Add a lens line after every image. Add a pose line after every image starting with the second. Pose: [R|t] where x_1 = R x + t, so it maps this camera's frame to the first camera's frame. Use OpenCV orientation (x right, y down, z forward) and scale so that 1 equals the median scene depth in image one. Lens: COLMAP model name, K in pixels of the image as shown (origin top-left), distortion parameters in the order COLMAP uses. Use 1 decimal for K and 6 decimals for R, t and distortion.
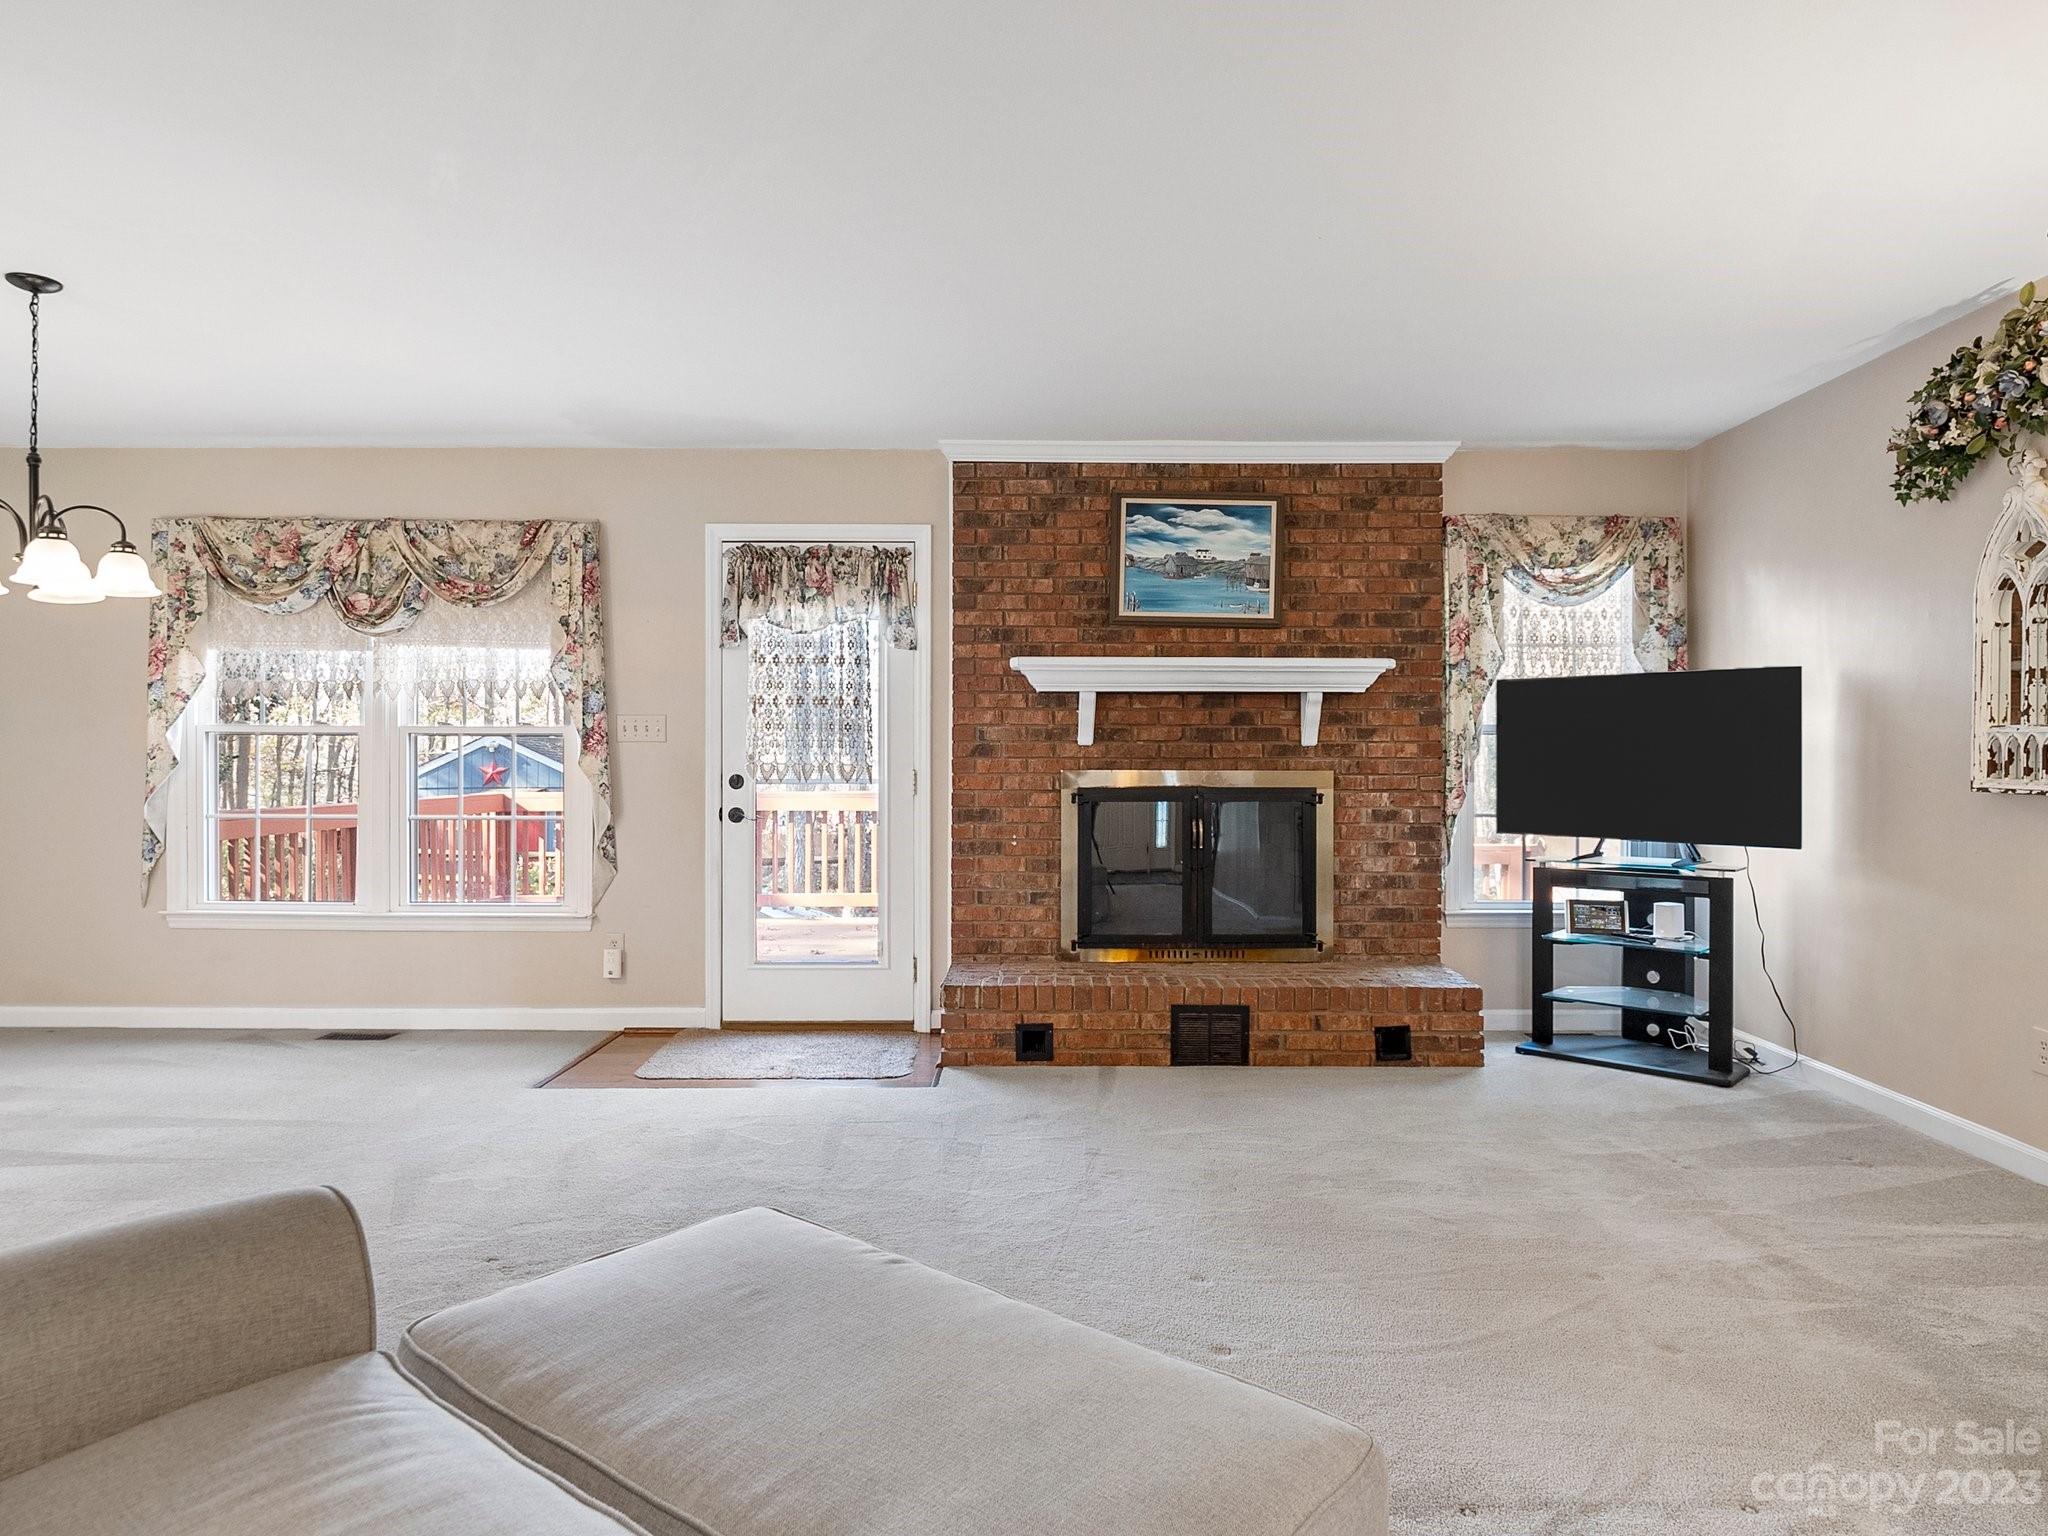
lens RADIAL K [[1349.4, 0, 1022.0], [0, 1349.4, 755.7], [0, 0, 1]] dist [0.001276, -0.010424]
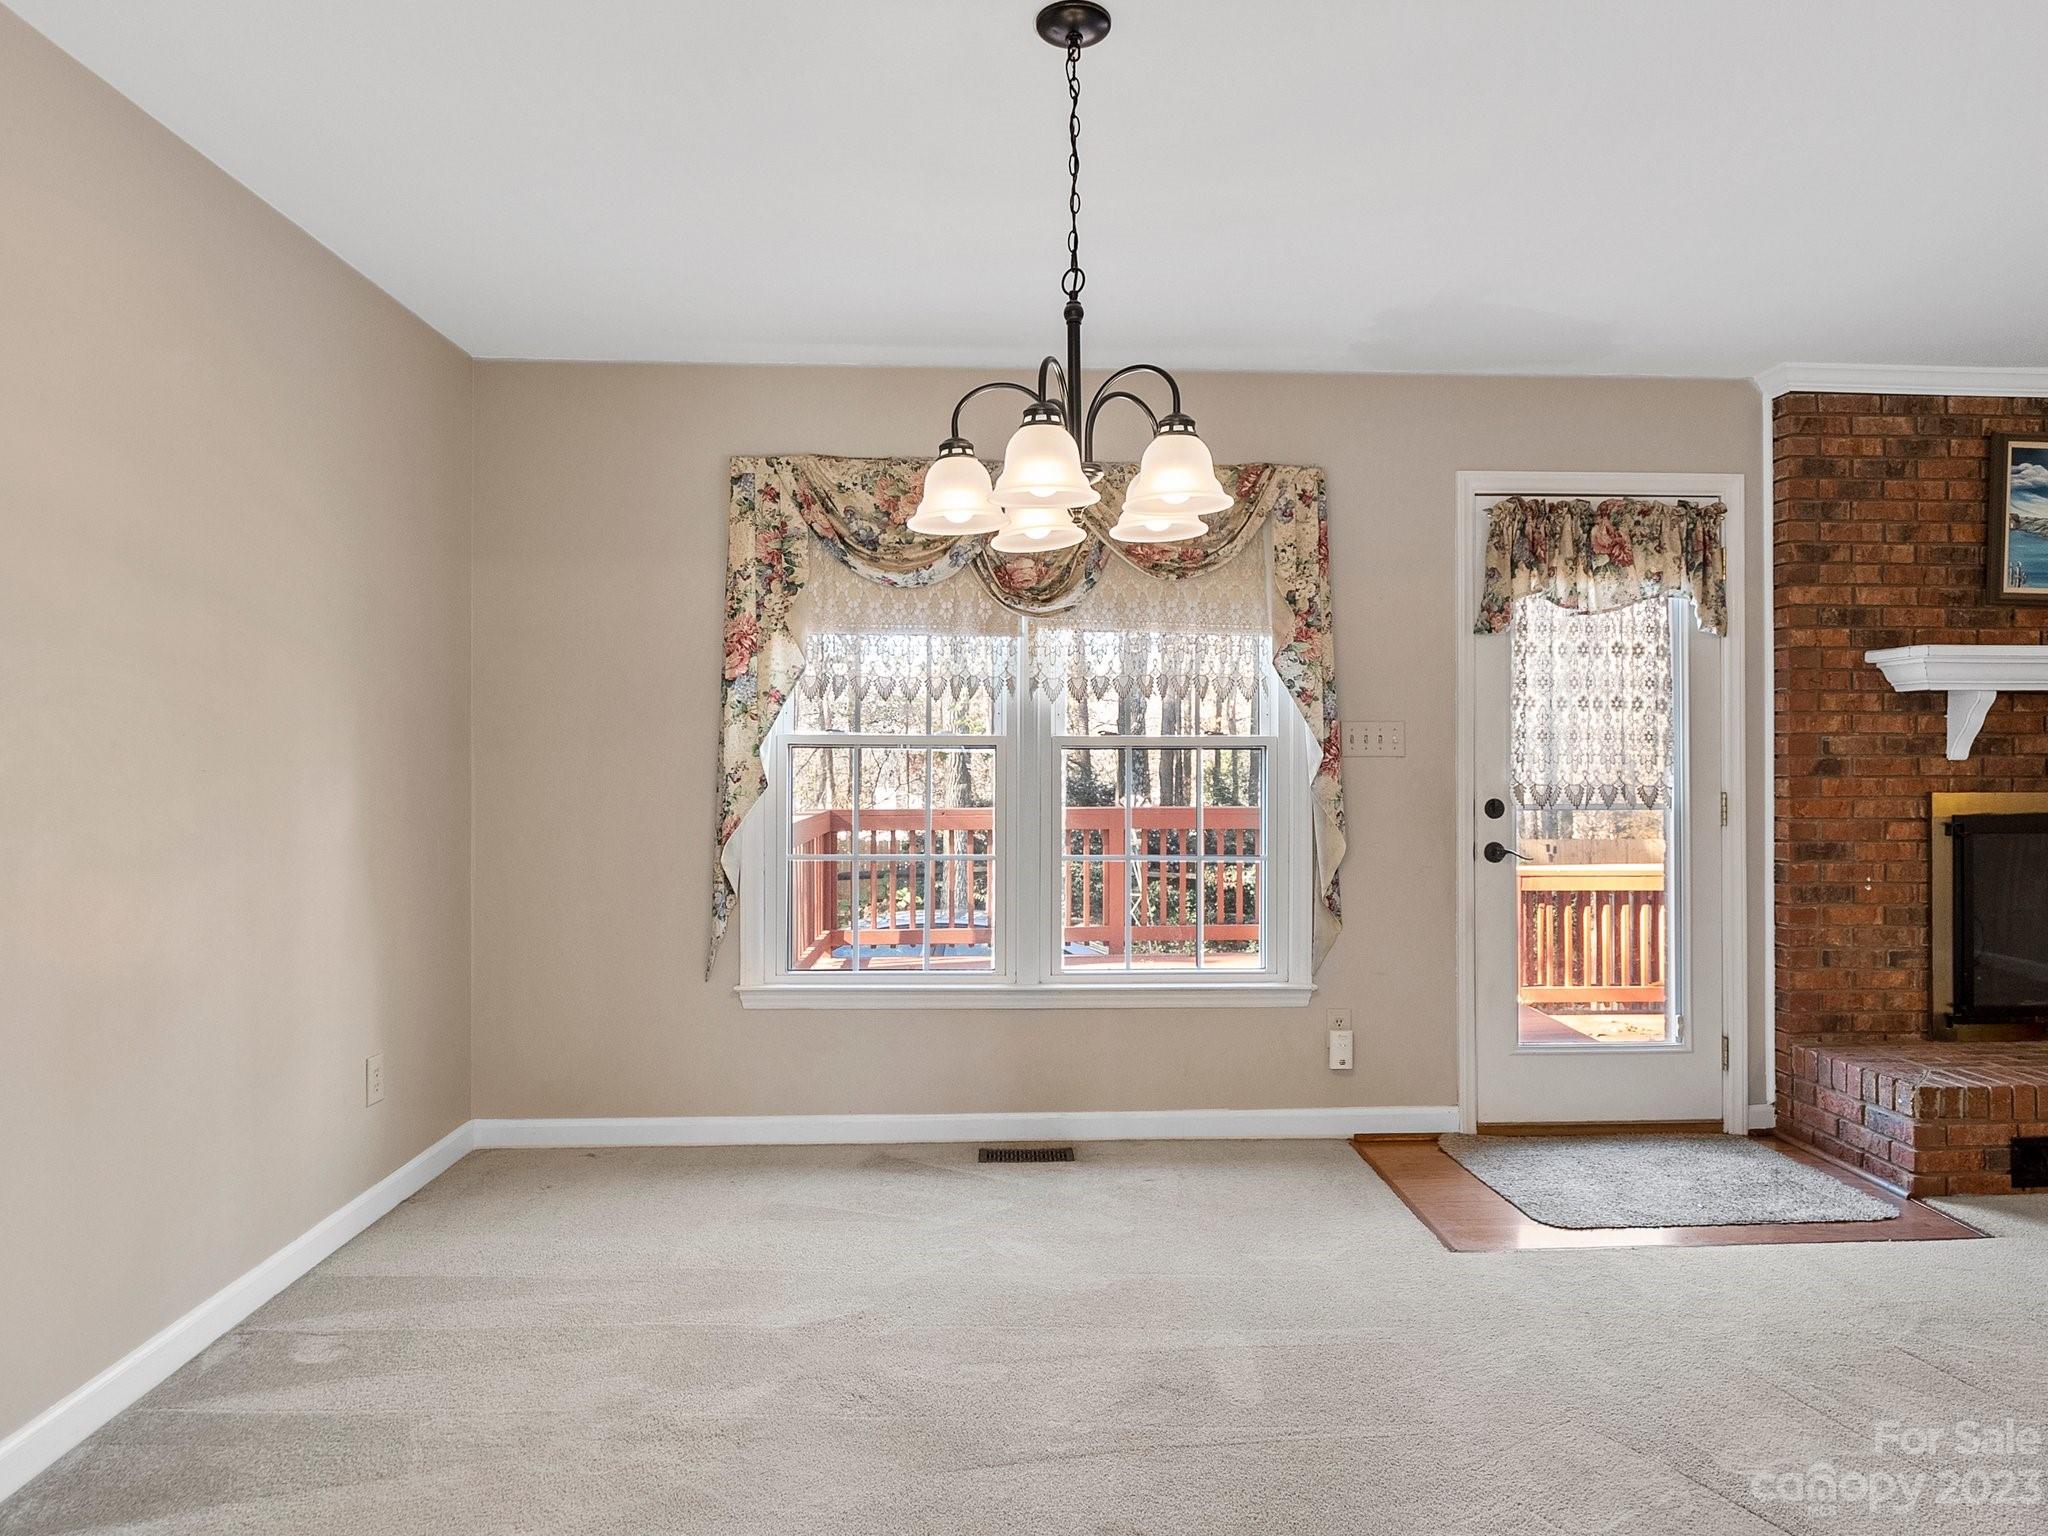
lens RADIAL K [[1242.1, 0, 1018.5], [0, 1242.1, 763.0], [0, 0, 1]] dist [0.002485, -0.013644]
pose [[0.999190, -0.002402, 0.040174, -0.518037], [0.002744, 0.999960, -0.008467, -0.001651], [-0.040152, 0.008570, 0.999157, 0.313730]]
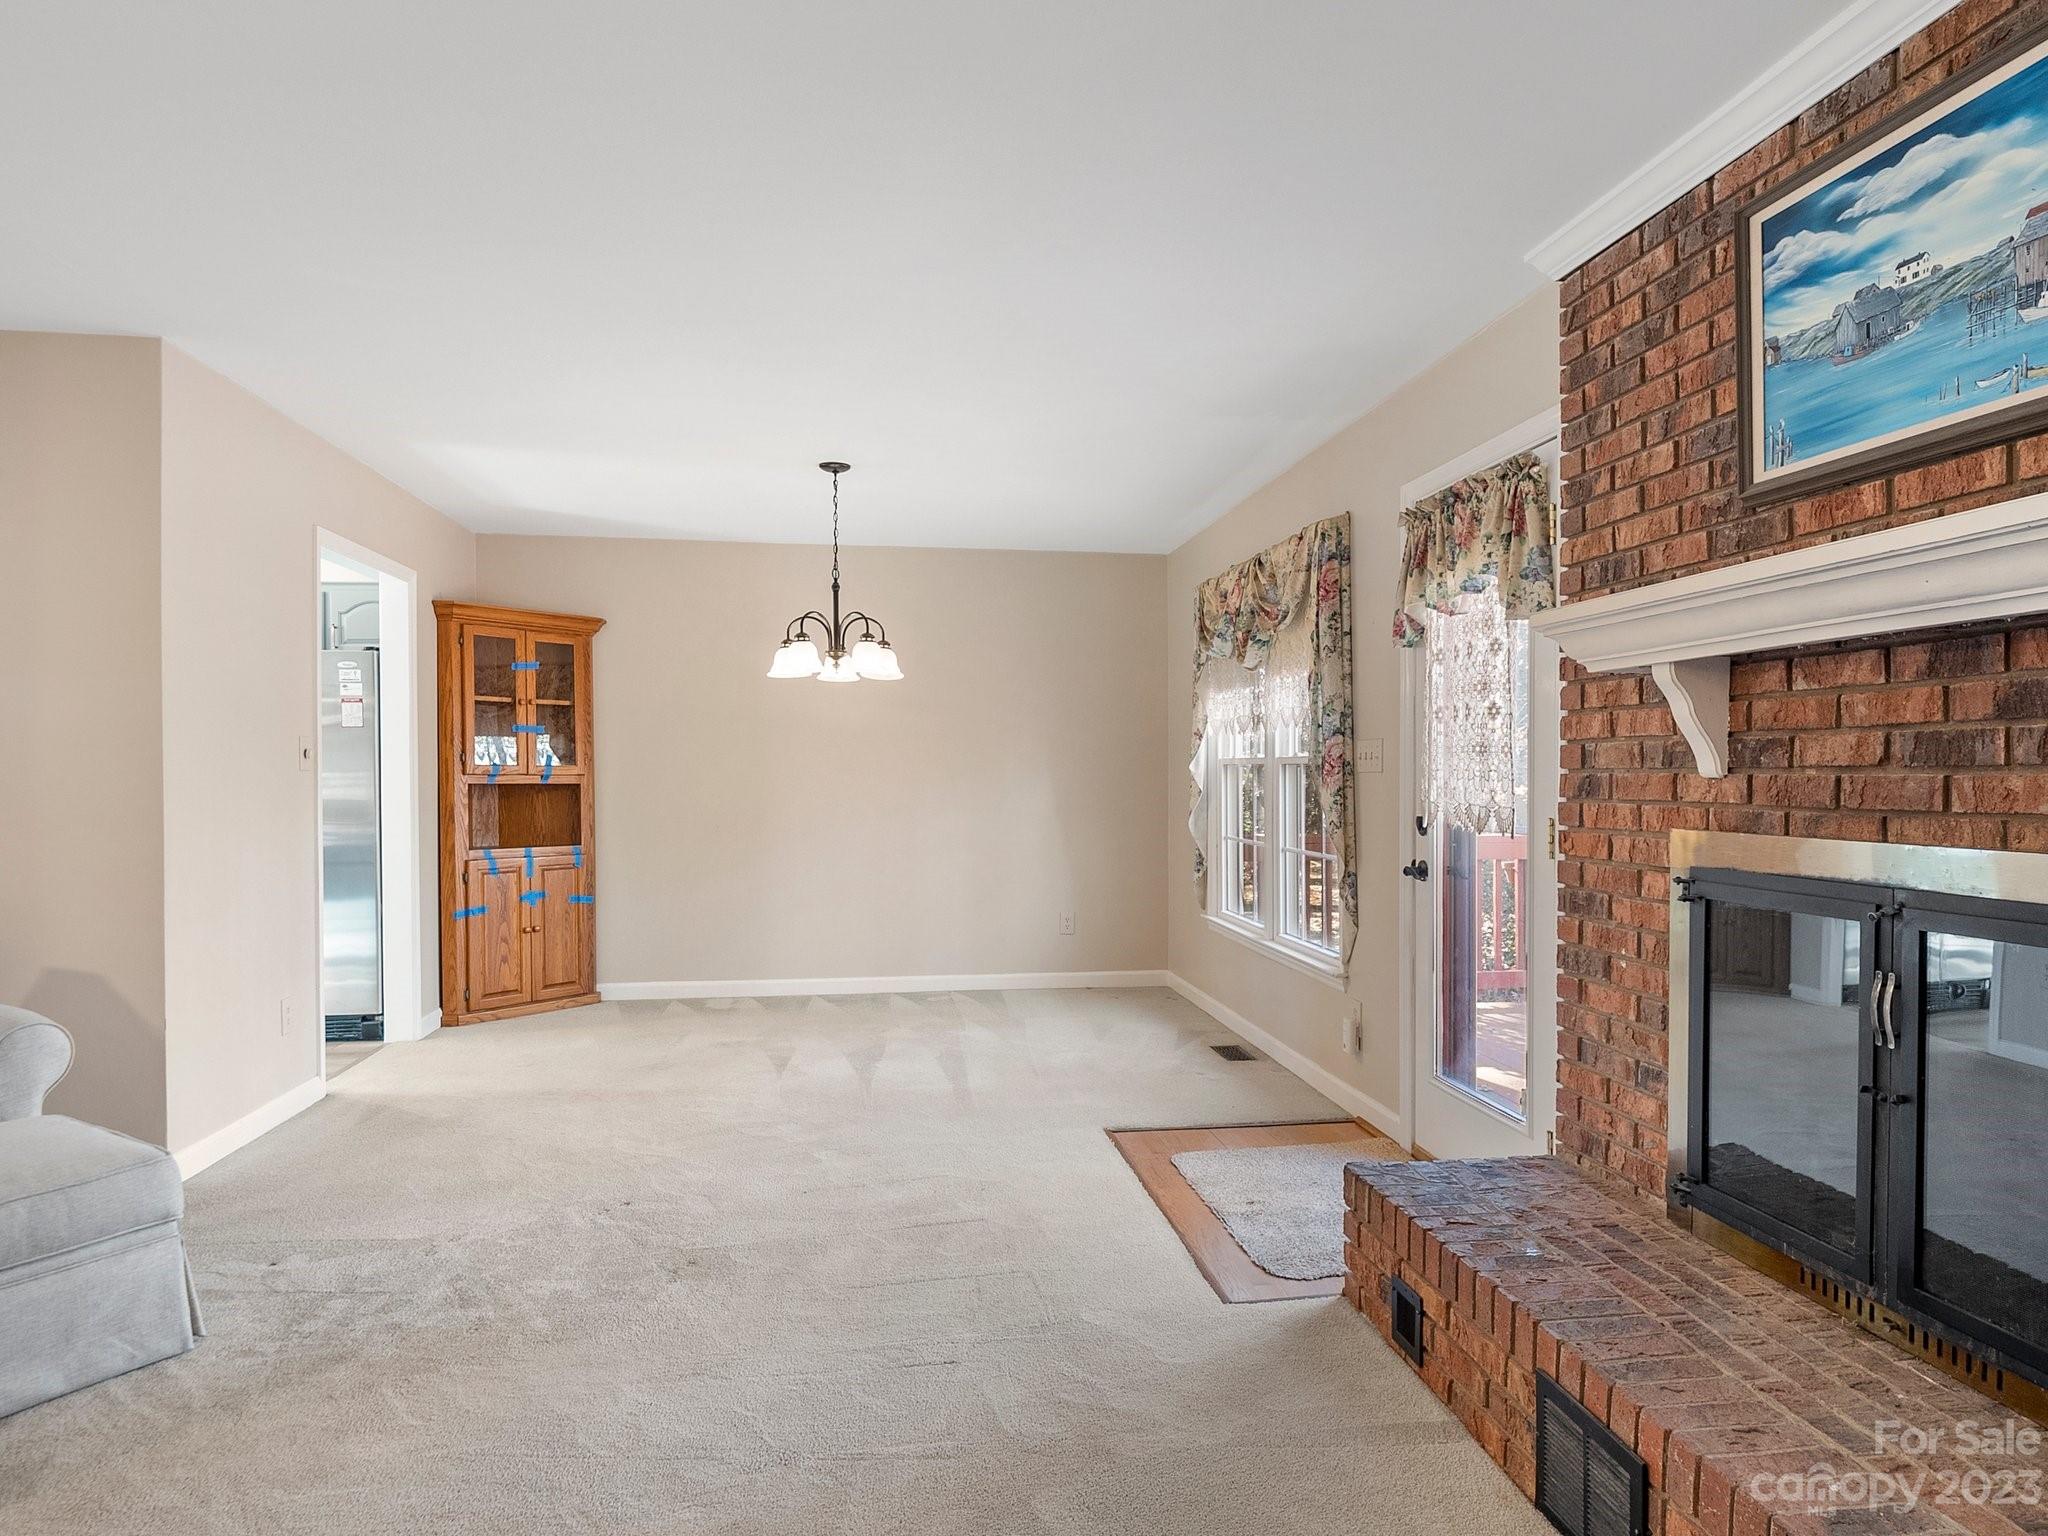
lens RADIAL K [[1242.1, 0, 1032.6], [0, 1242.1, 788.1], [0, 0, 1]] dist [0.002485, -0.013644]
pose [[0.134865, 0.009445, -0.990819, 0.441417], [-0.001069, 0.999955, 0.009386, -0.007926], [0.990863, -0.000206, 0.134869, 0.707640]]
